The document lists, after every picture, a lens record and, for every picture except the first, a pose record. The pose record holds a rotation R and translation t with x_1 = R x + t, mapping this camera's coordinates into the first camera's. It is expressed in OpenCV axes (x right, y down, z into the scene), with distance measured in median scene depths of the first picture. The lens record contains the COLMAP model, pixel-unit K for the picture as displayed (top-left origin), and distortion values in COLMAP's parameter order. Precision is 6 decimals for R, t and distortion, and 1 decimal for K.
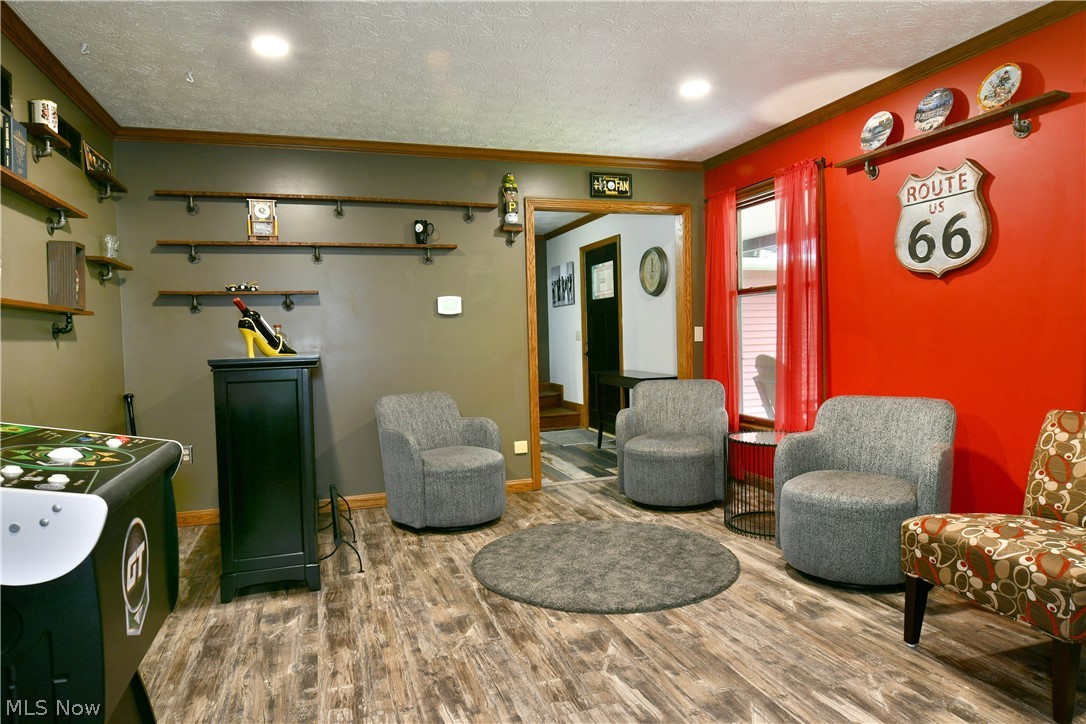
lens RADIAL K [[669.1, 0, 542.8], [0, 669.1, 360.6], [0, 0, 1]] dist [-0.004742, -0.008601]
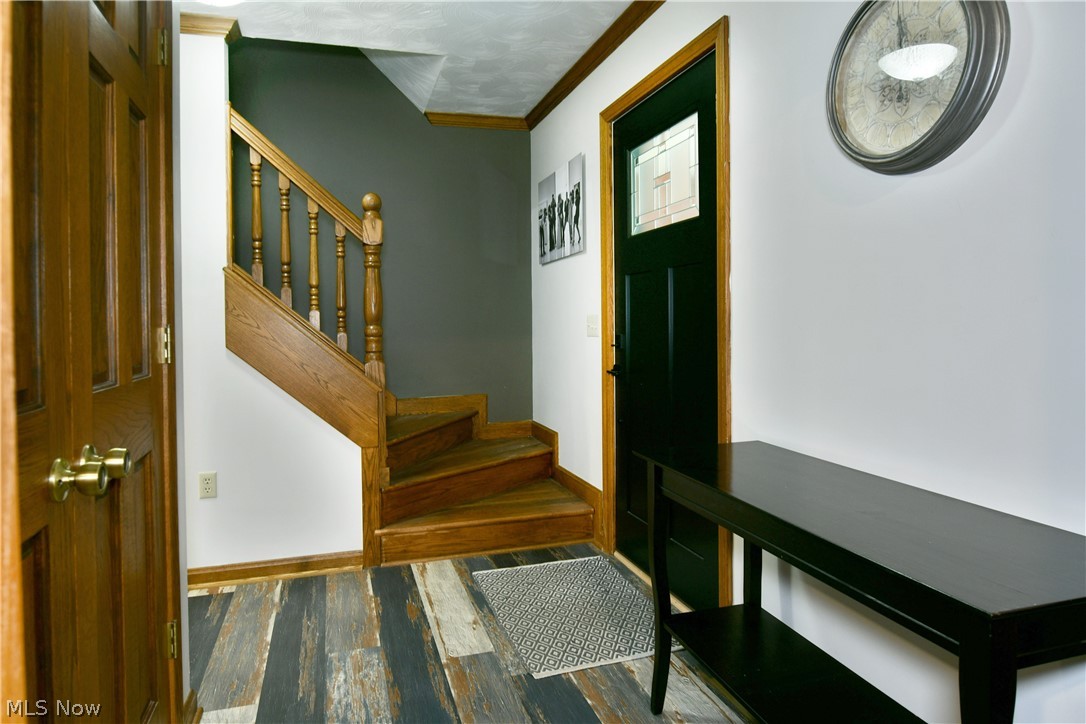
lens RADIAL K [[669.1, 0, 541.9], [0, 669.1, 361.7], [0, 0, 1]] dist [-0.004742, -0.008601]
pose [[0.999641, 0.015187, -0.022092, 0.029705], [-0.014697, 0.999646, 0.022196, -0.023808], [0.022421, -0.021864, 0.999510, 0.563717]]
